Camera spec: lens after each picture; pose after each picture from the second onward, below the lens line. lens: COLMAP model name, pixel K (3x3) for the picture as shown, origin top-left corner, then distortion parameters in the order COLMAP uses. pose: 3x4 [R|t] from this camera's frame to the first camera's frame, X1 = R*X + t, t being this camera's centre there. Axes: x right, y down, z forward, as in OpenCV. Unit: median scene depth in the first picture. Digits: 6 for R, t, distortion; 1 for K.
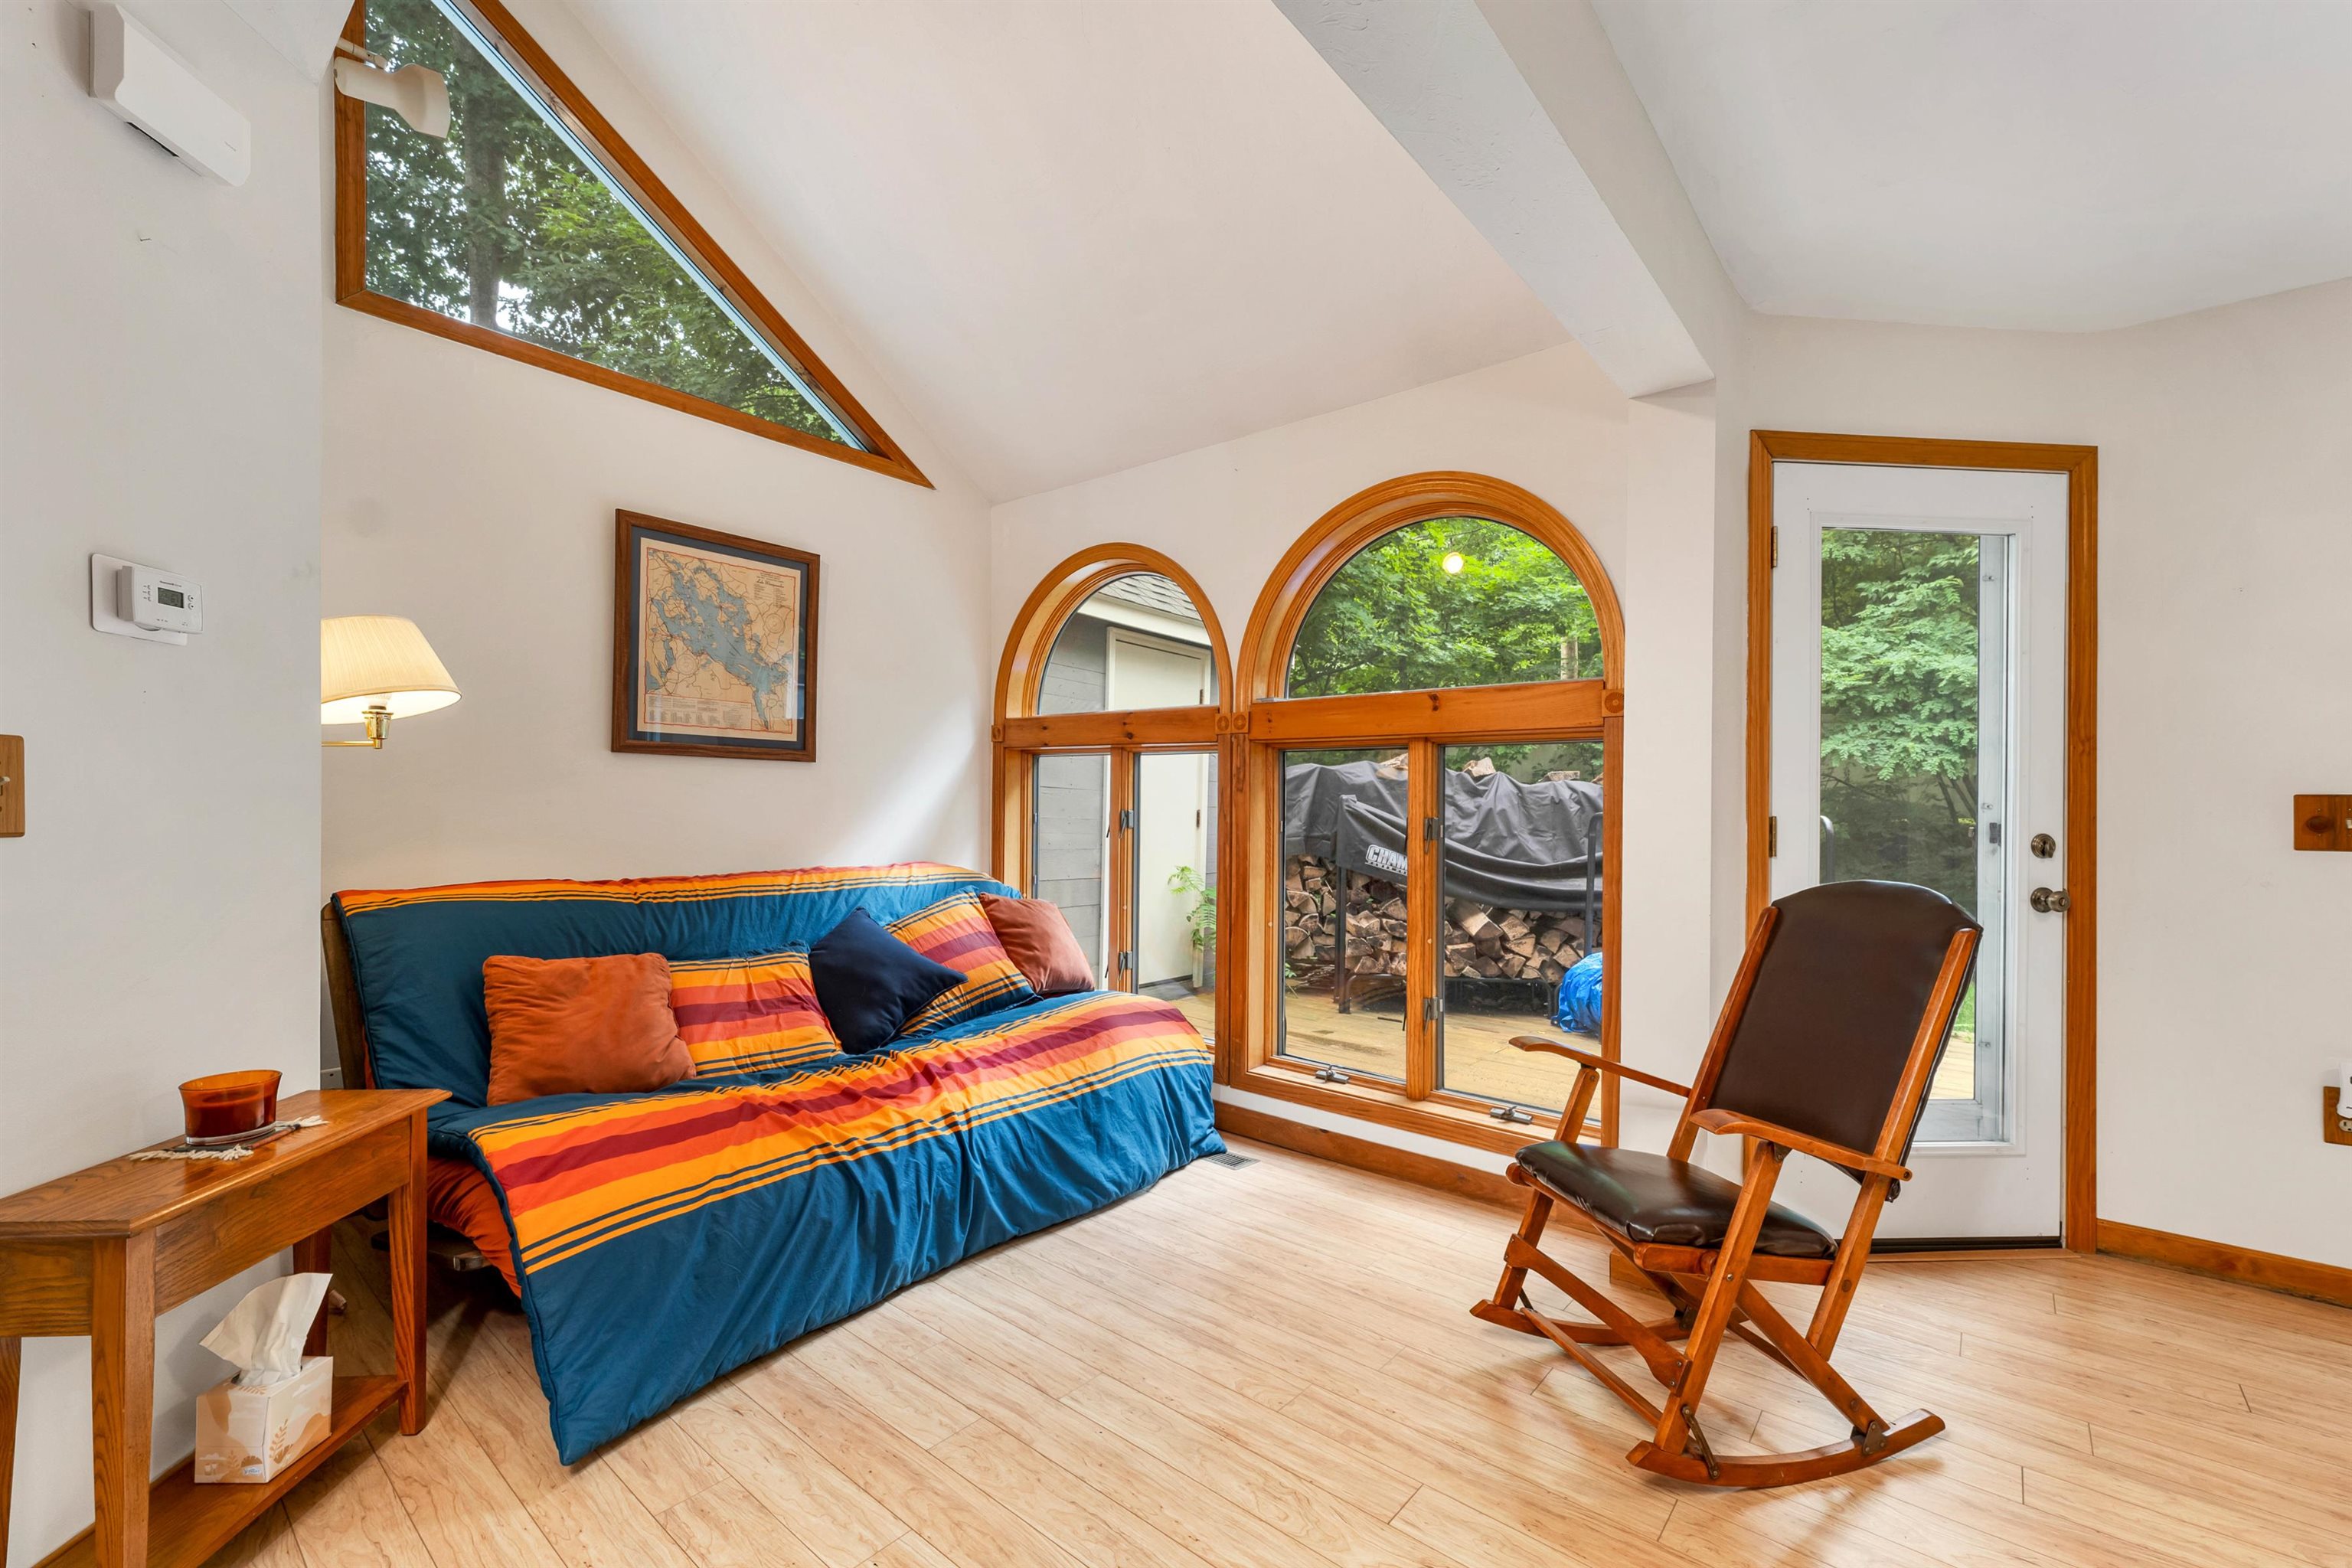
lens RADIAL K [[967.3, 0, 1167.8], [0, 967.3, 803.9], [0, 0, 1]] dist [0.030348, -0.008005]
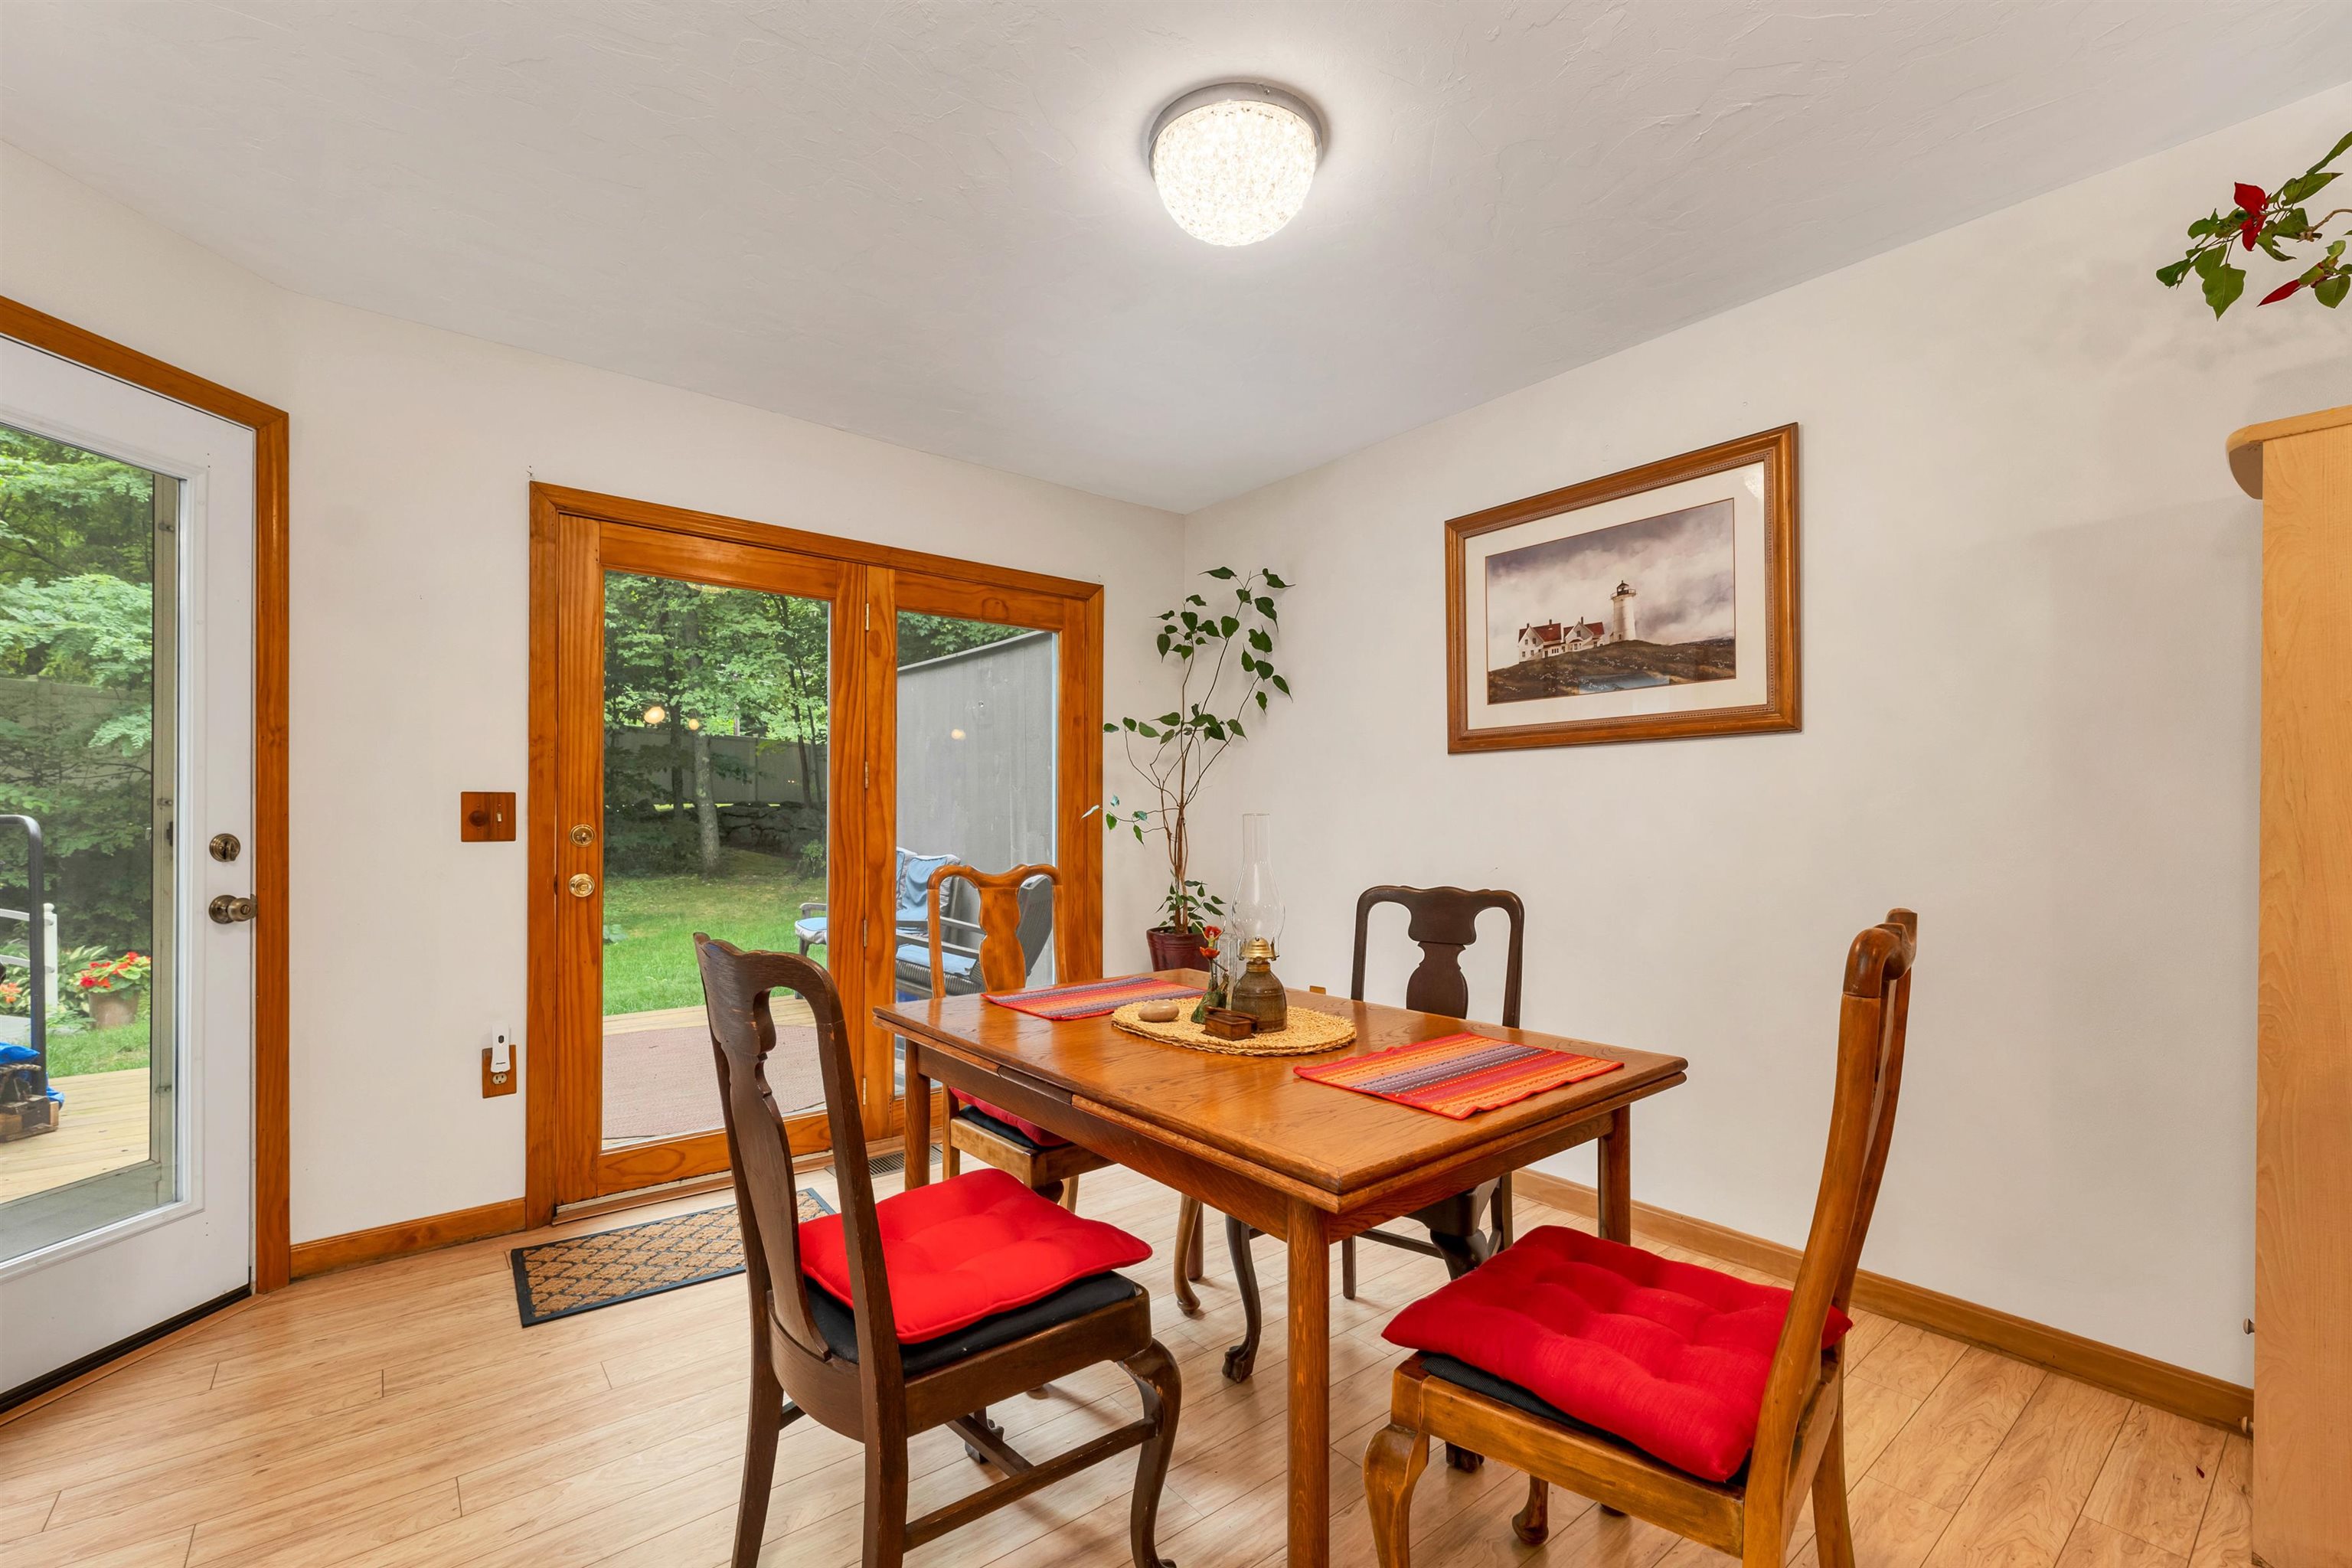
lens RADIAL K [[995.0, 0, 1161.8], [0, 995.0, 813.2], [0, 0, 1]] dist [-0.000750, 0.000002]
pose [[0.201459, -0.010548, 0.979440, 0.153434], [0.000236, 0.999943, 0.010720, 0.002402], [-0.979497, -0.001928, 0.201450, 0.009371]]
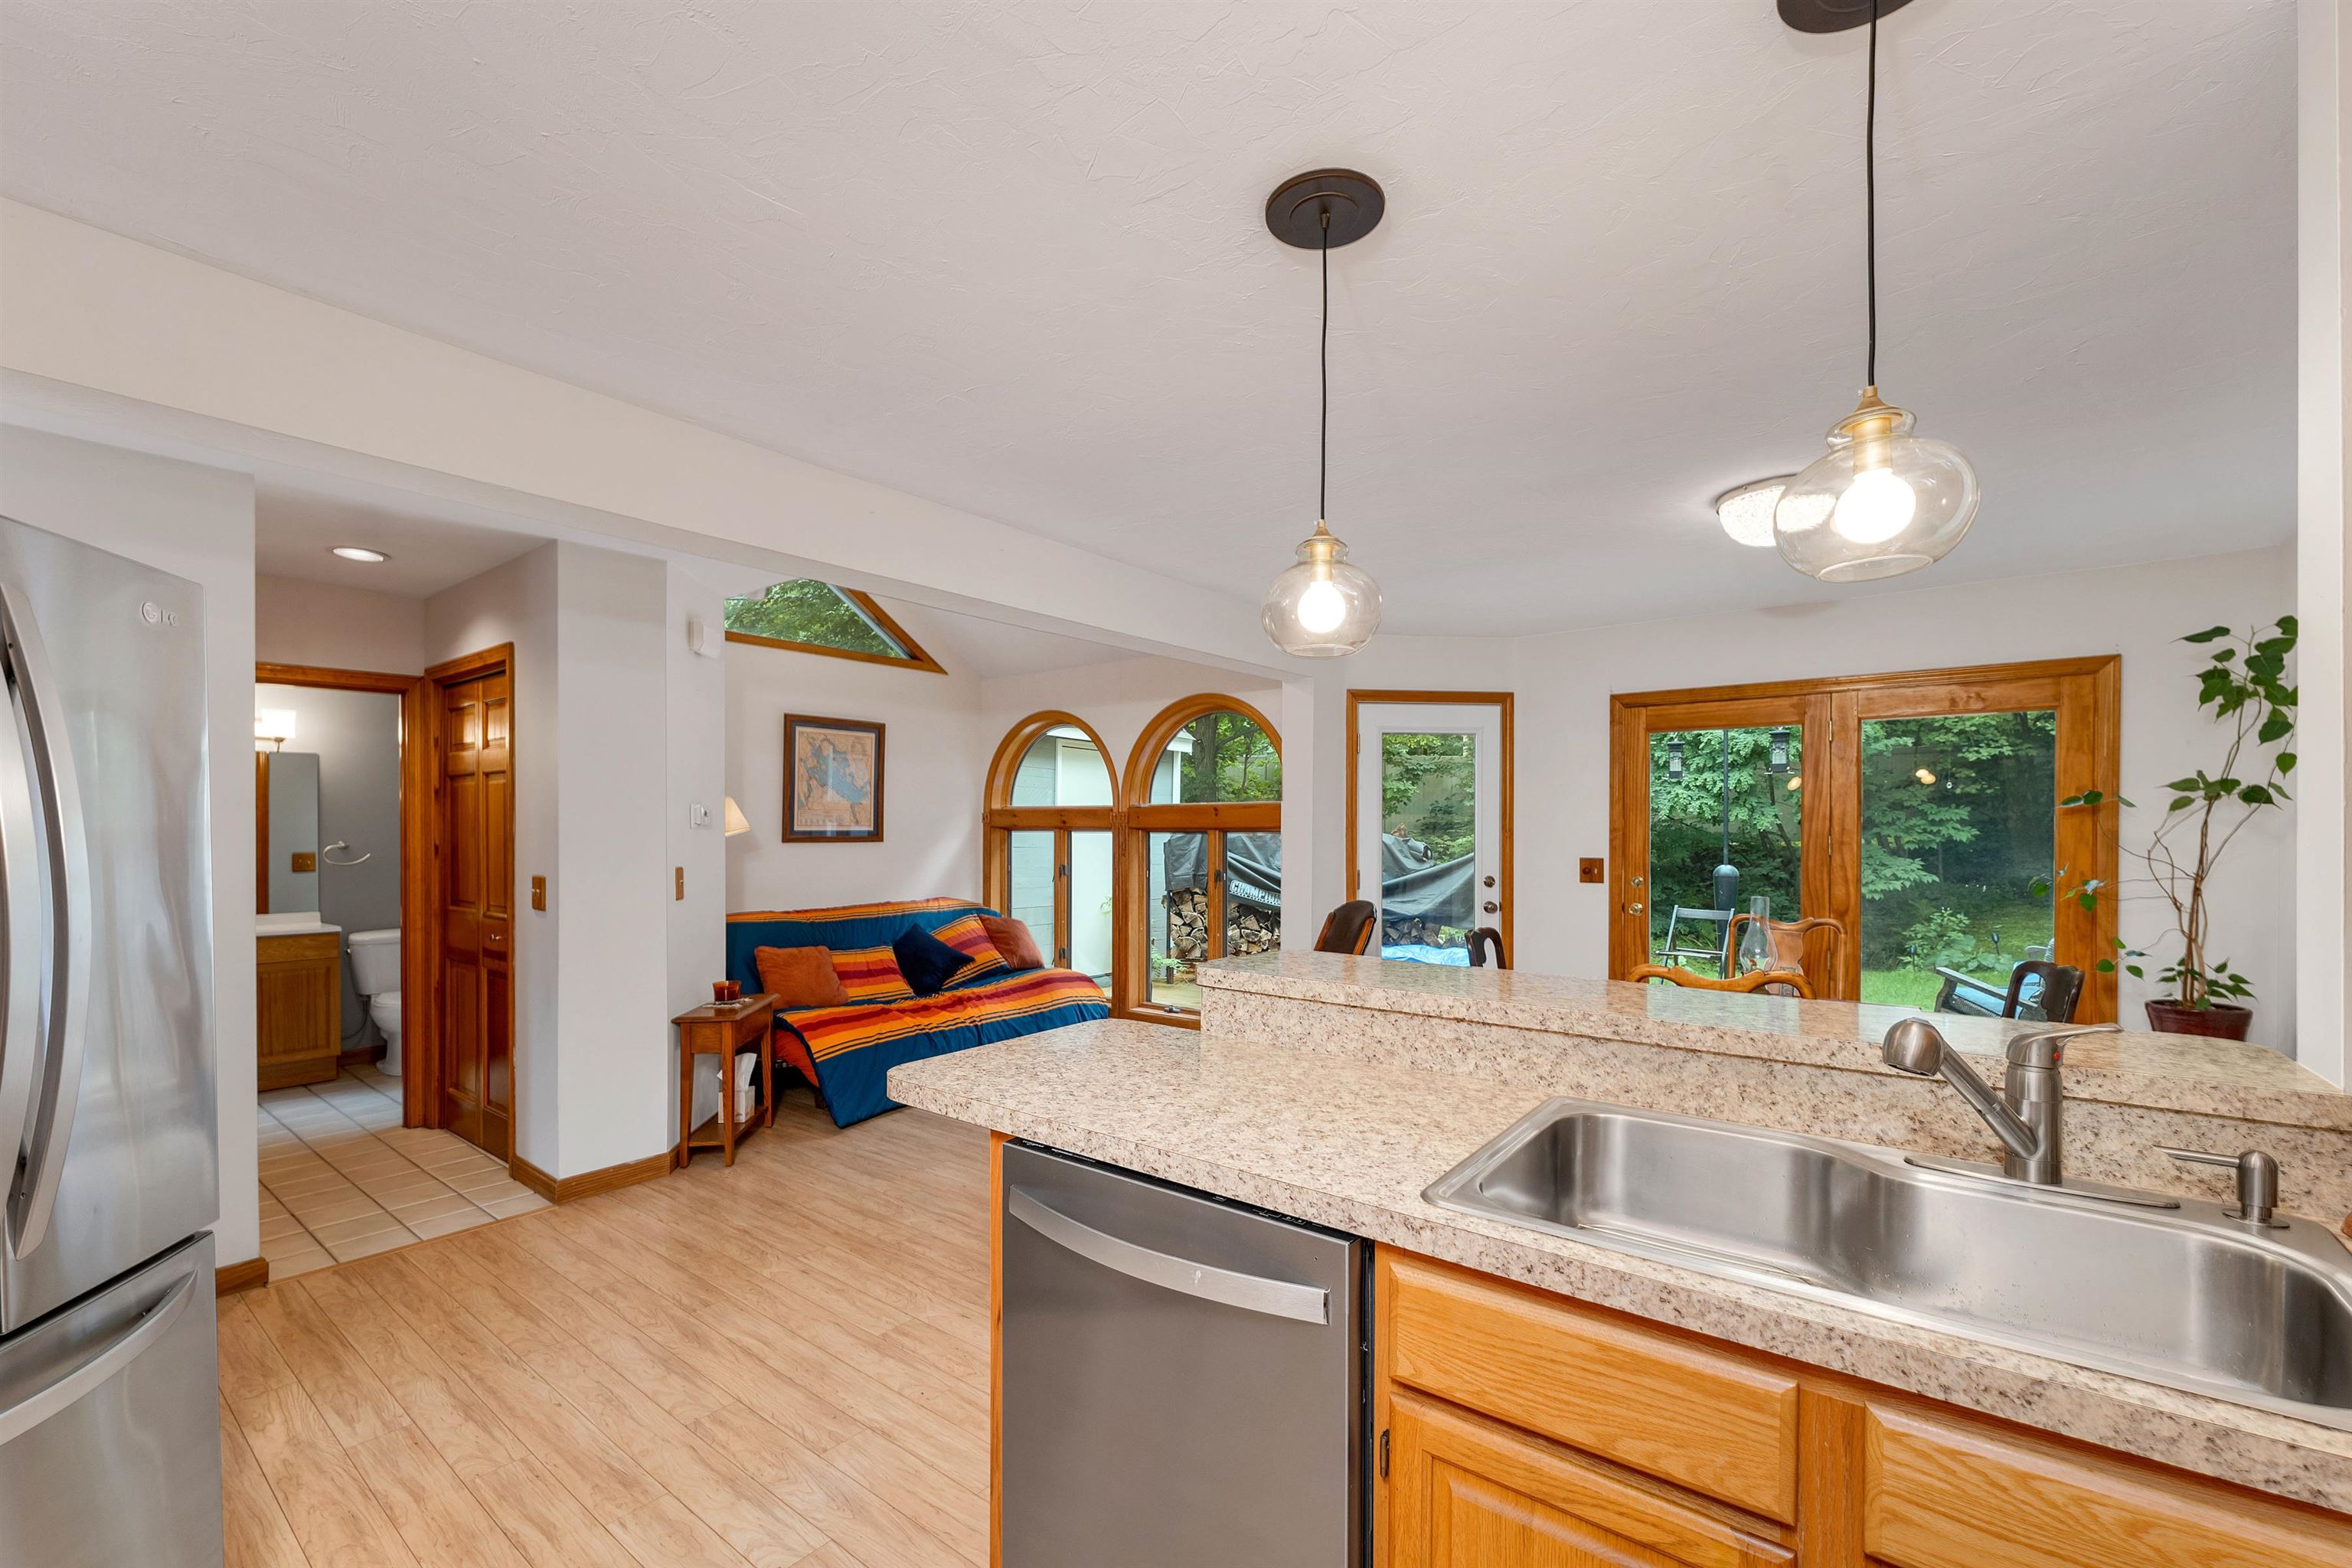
lens RADIAL K [[983.1, 0, 1175.6], [0, 983.1, 821.3], [0, 0, 1]] dist [0.002542, 0.000044]
pose [[0.999363, -0.014988, 0.032382, 0.118504], [0.015207, 0.999863, -0.006549, -0.067624], [-0.032280, 0.007037, 0.999454, -0.876386]]
